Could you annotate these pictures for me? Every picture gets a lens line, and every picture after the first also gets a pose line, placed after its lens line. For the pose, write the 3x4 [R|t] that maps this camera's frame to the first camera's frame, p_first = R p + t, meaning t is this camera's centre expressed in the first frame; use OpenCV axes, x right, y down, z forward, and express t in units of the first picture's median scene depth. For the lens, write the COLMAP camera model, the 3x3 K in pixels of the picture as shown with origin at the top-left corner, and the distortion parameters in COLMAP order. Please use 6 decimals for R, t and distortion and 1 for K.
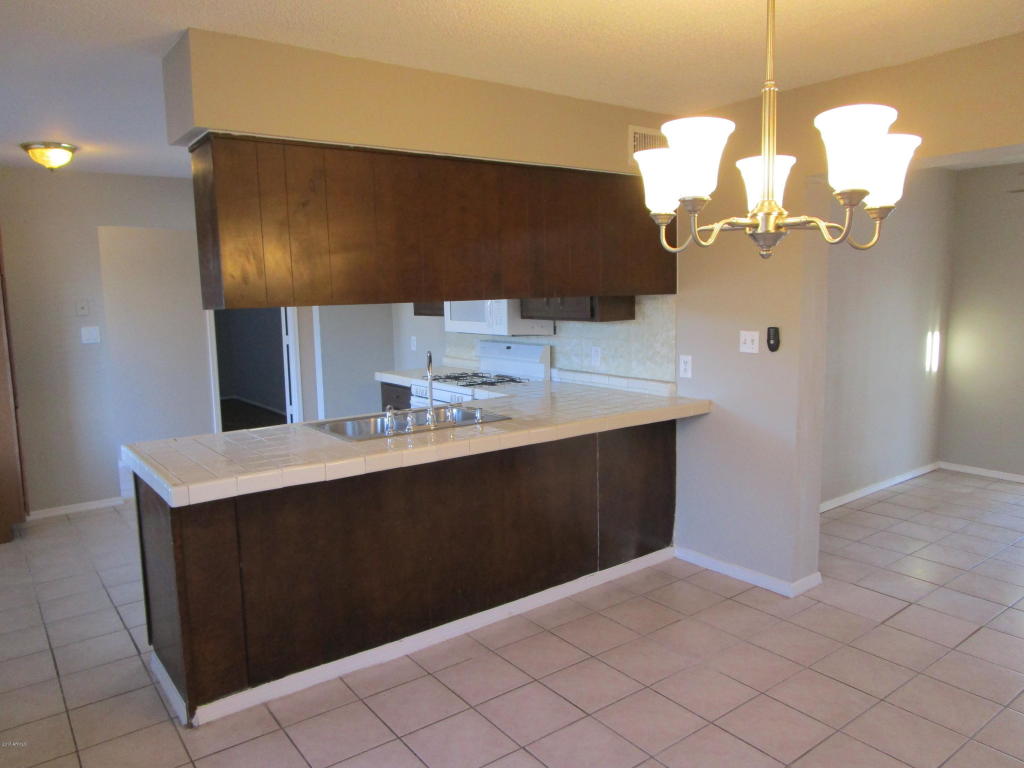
lens RADIAL K [[726.8, 0, 512.0], [0, 726.8, 384.0], [0, 0, 1]] dist [-0.027670, 0.004189]
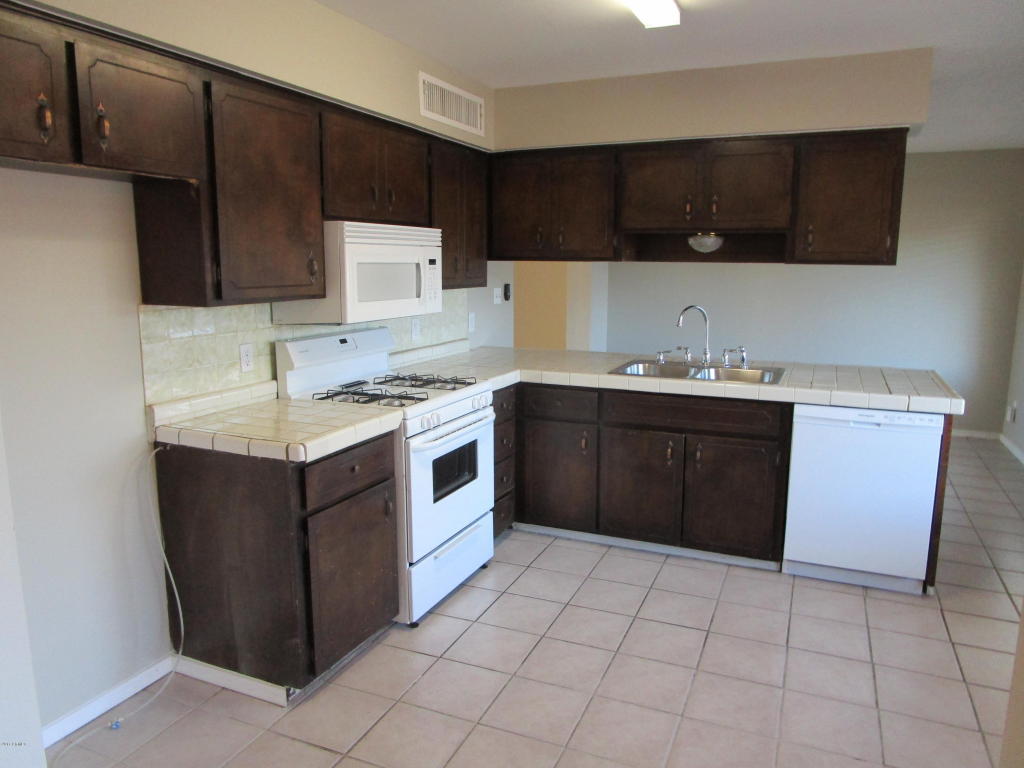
lens RADIAL K [[723.1, 0, 512.0], [0, 723.1, 384.0], [0, 0, 1]] dist [-0.036454, 0.006254]
pose [[-0.483765, -0.128525, 0.865709, -0.747056], [0.120797, 0.969886, 0.211493, -0.152344], [-0.866821, 0.206889, -0.453671, 1.356044]]
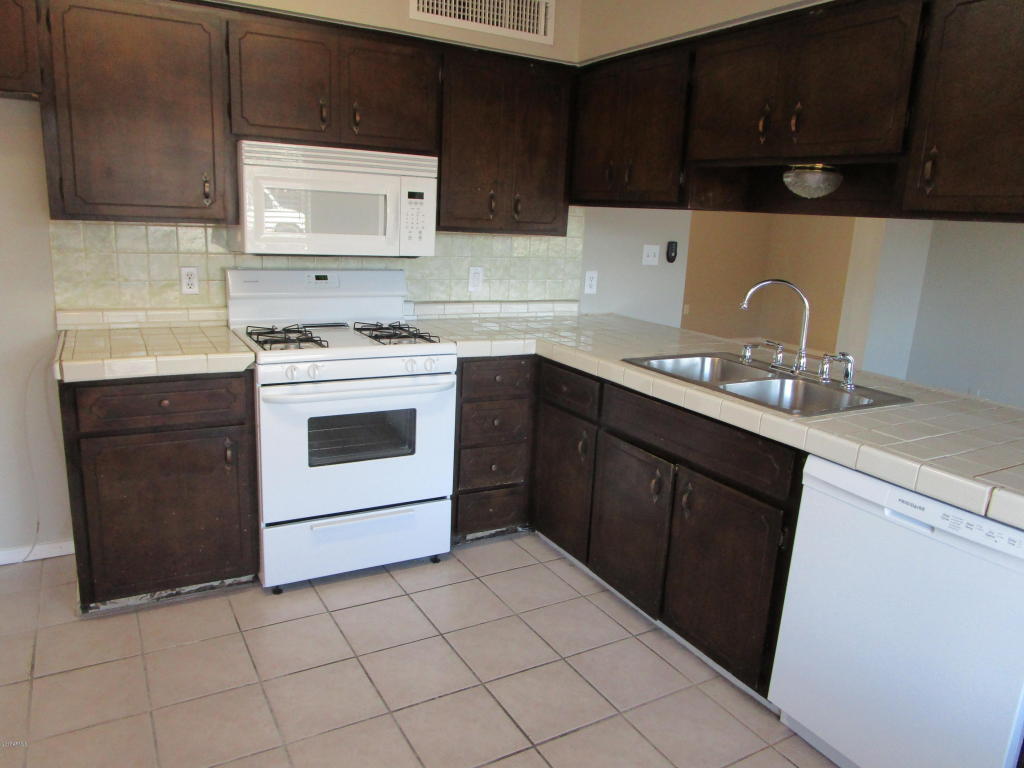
lens RADIAL K [[723.1, 0, 512.0], [0, 723.1, 384.0], [0, 0, 1]] dist [-0.036454, 0.006254]
pose [[0.131164, -0.200668, 0.970839, -0.680824], [0.075914, 0.978457, 0.191986, -0.077283], [-0.988450, 0.048518, 0.143572, 0.879751]]
